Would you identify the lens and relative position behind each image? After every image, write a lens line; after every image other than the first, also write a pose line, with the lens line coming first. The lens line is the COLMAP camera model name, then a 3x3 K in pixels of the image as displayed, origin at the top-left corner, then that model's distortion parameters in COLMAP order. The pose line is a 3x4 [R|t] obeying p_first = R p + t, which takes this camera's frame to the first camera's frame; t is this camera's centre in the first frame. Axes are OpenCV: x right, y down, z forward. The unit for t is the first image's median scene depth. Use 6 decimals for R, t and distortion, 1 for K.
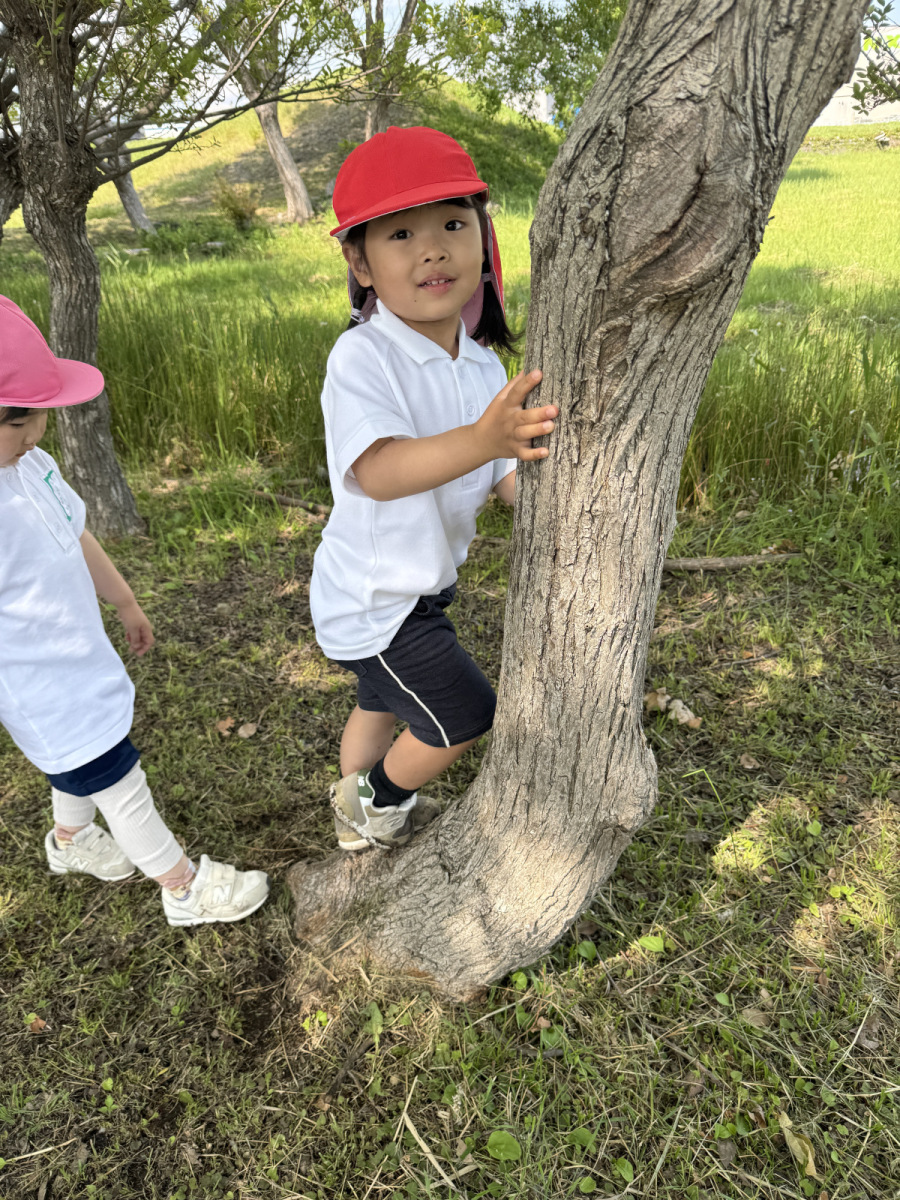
lens RADIAL K [[854.7, 0, 449.6], [0, 854.7, 593.0], [0, 0, 1]] dist [-0.009628, -0.018028]
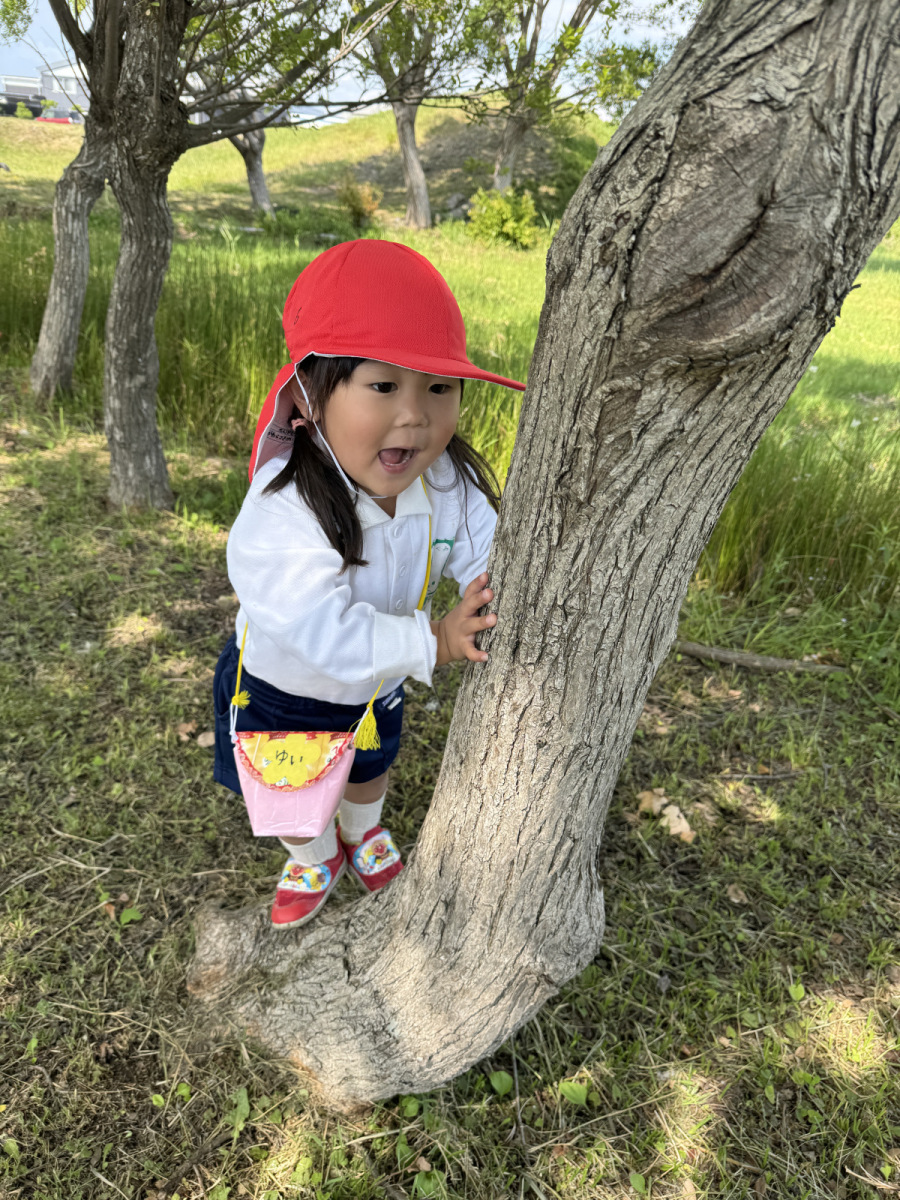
lens RADIAL K [[854.7, 0, 443.2], [0, 854.7, 597.6], [0, 0, 1]] dist [-0.009628, -0.018028]
pose [[0.978060, 0.198426, -0.063444, 0.069863], [-0.199673, 0.979764, -0.013895, -0.047881], [0.059403, 0.026258, 0.997889, 0.130261]]
